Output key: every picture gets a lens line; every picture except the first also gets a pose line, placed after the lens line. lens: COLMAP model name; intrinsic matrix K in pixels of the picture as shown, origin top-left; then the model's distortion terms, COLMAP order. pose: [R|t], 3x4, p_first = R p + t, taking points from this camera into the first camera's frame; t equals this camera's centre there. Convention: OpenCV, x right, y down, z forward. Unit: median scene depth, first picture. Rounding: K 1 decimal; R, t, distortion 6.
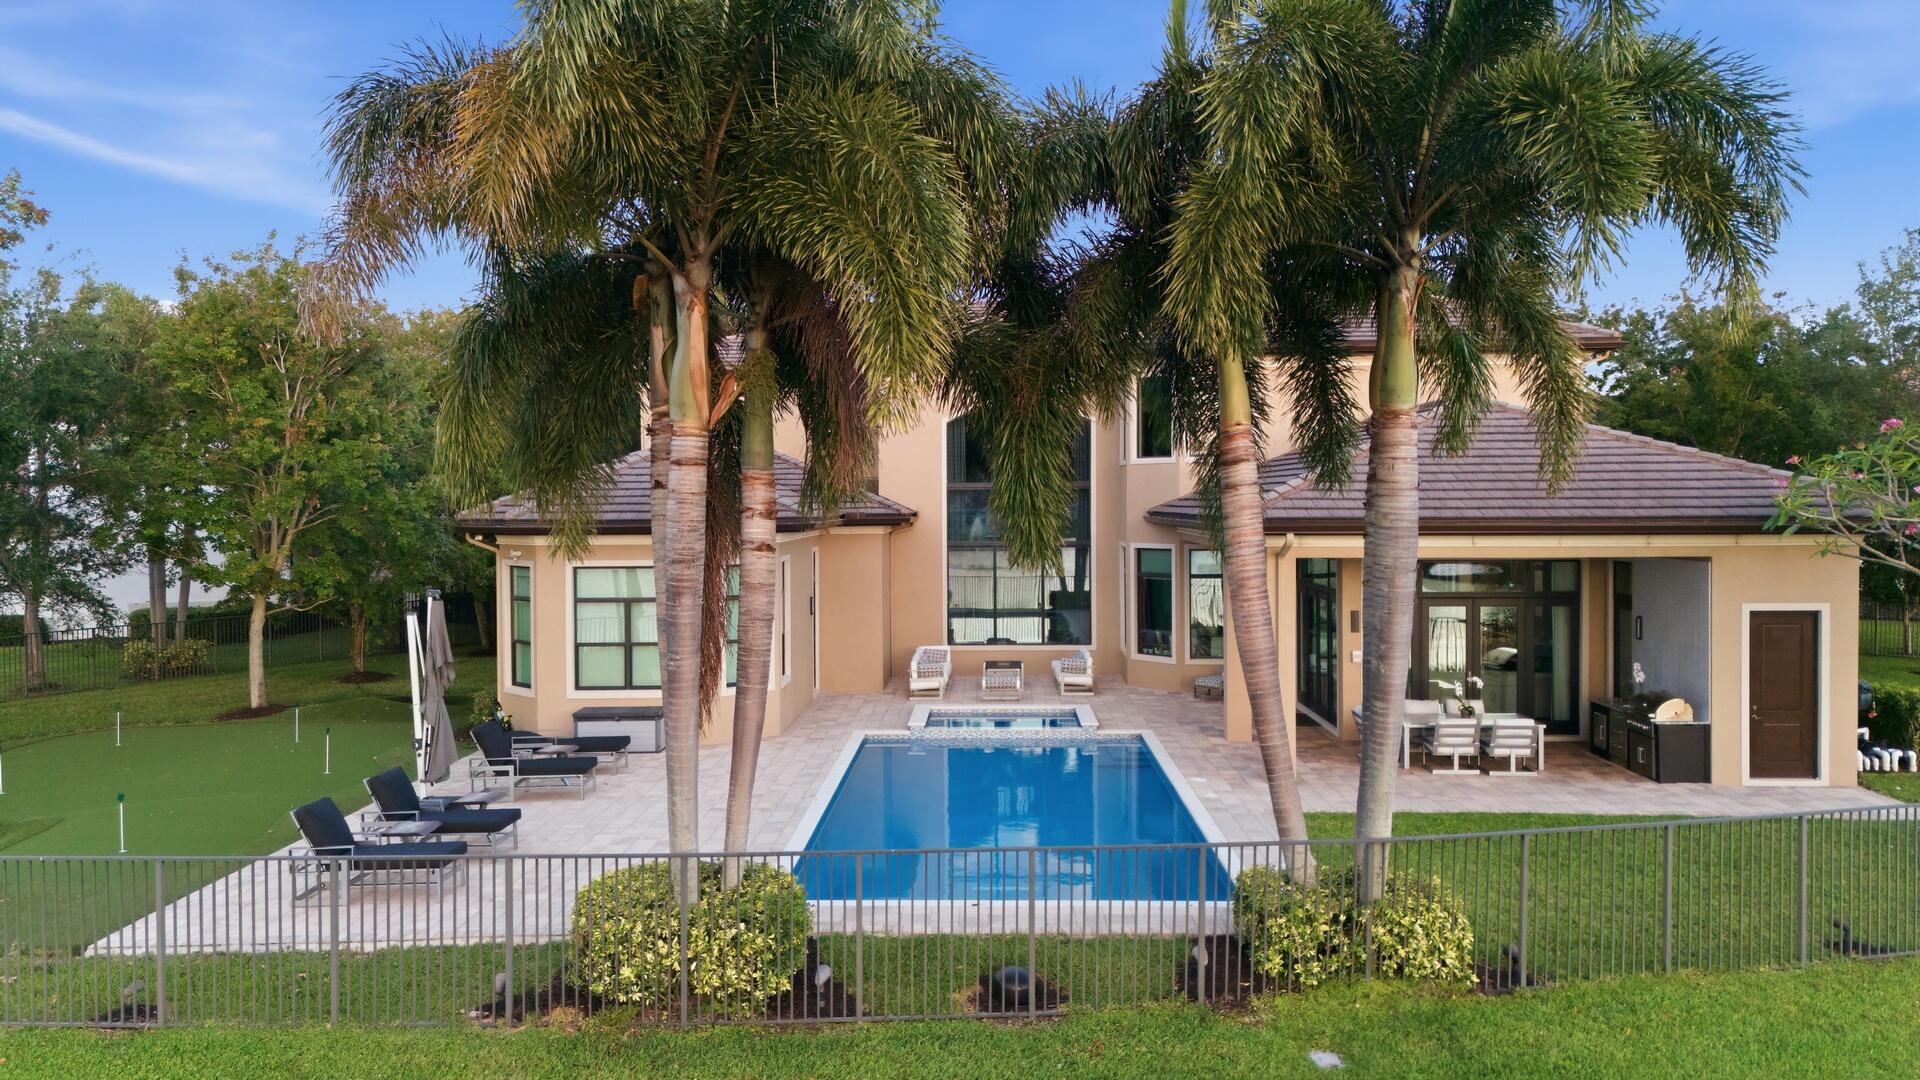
lens RADIAL K [[1313.7, 0, 960.0], [0, 1313.7, 540.0], [0, 0, 1]] dist [0.047277, -0.002851]
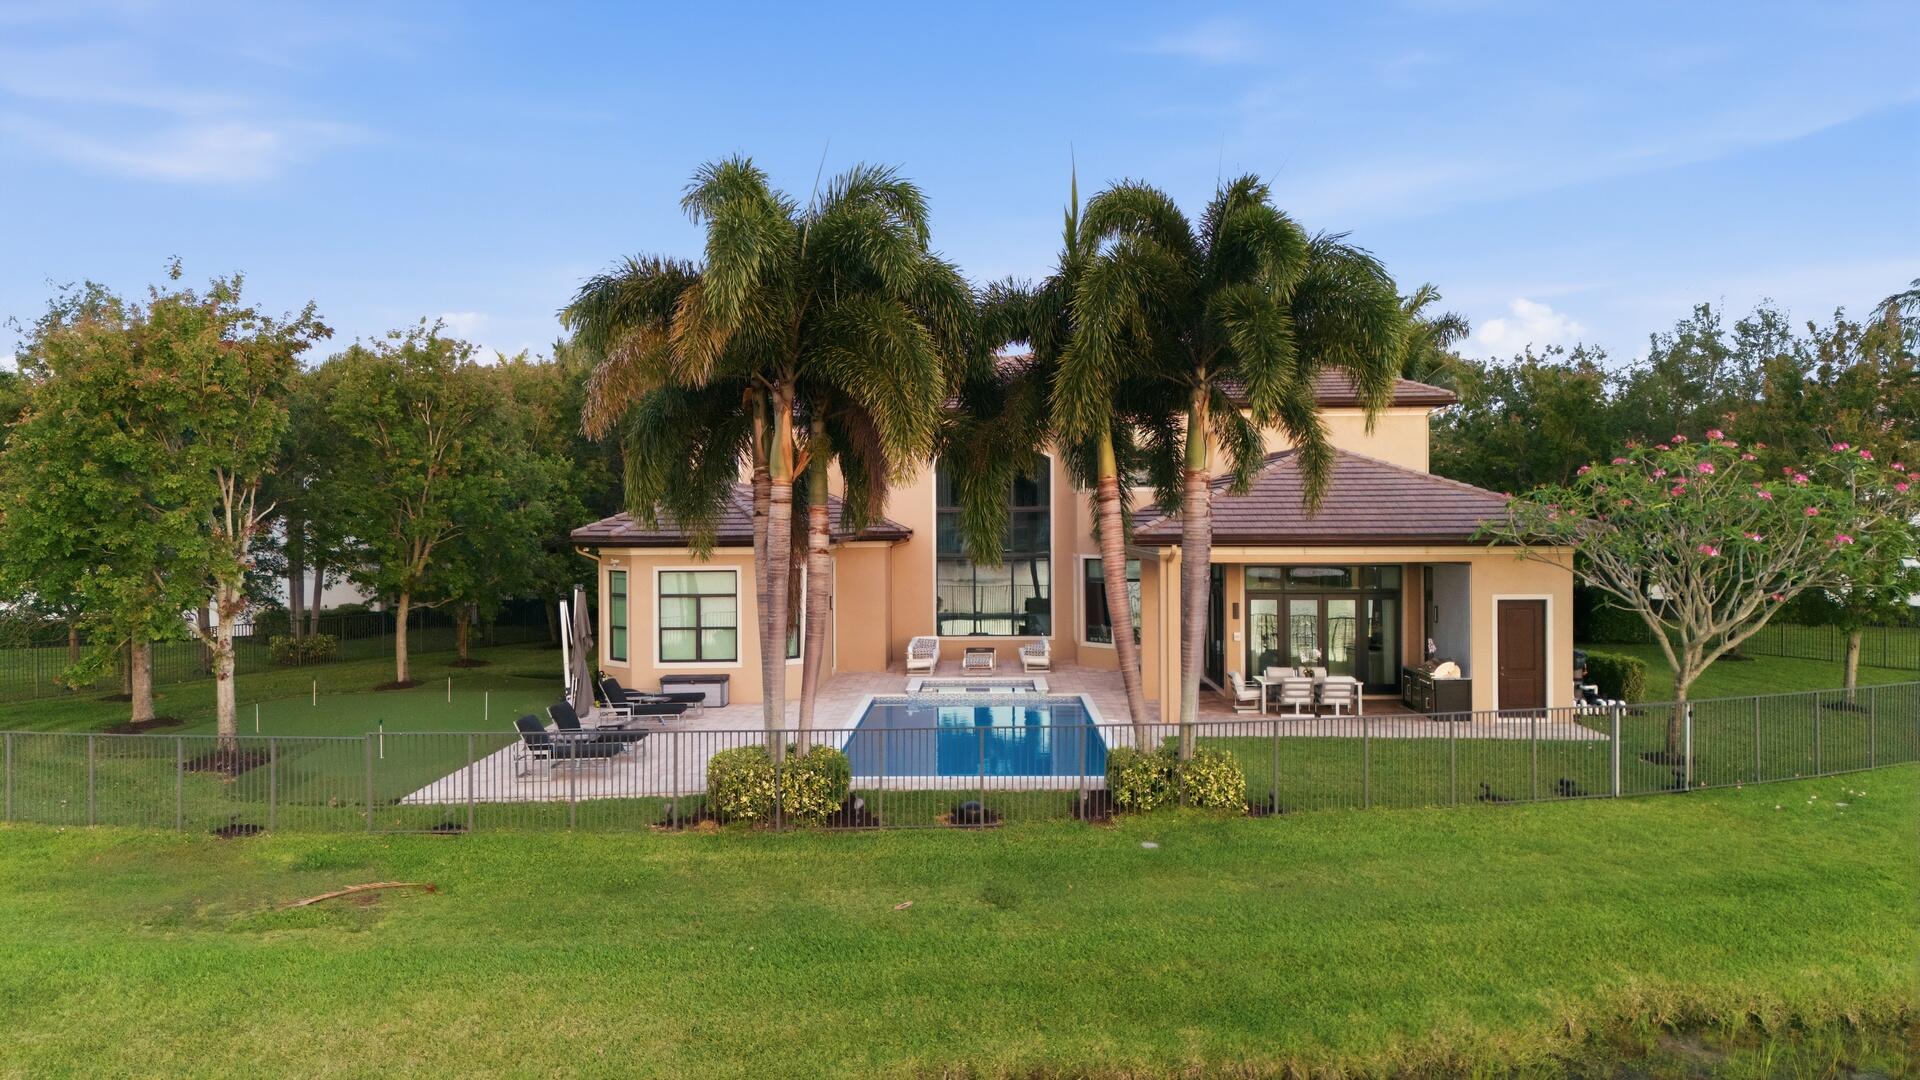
lens RADIAL K [[1313.7, 0, 960.0], [0, 1313.7, 540.0], [0, 0, 1]] dist [0.047277, -0.002851]
pose [[0.999987, -0.000127, 0.005159, 0.012627], [0.000199, 0.999903, -0.013902, 0.010839], [-0.005157, 0.013903, 0.999890, -0.508091]]
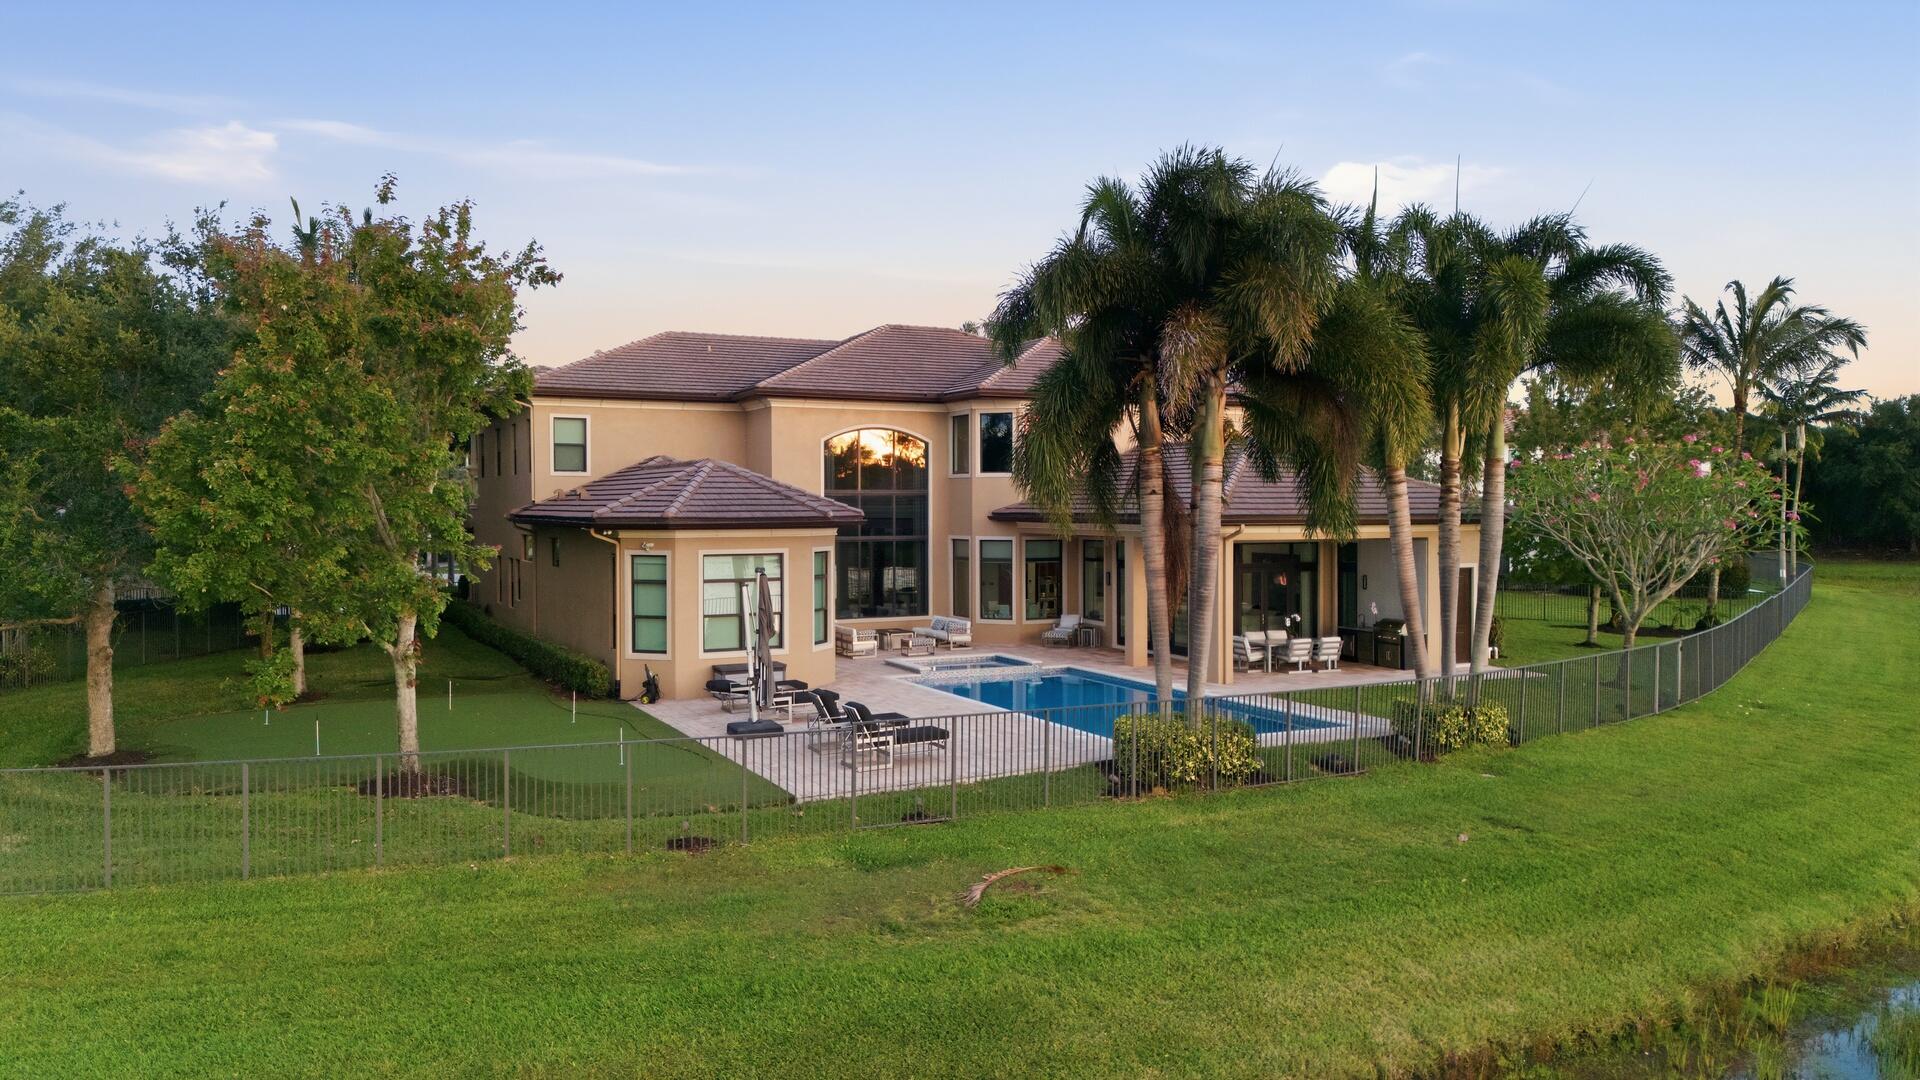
lens RADIAL K [[1326.8, 0, 886.8], [0, 1326.8, 544.5], [0, 0, 1]] dist [0.066368, -0.000473]
pose [[0.902019, -0.009271, 0.431597, -1.003572], [0.009917, 0.999951, 0.000752, 0.016715], [-0.431583, 0.003602, 0.902066, -0.326137]]
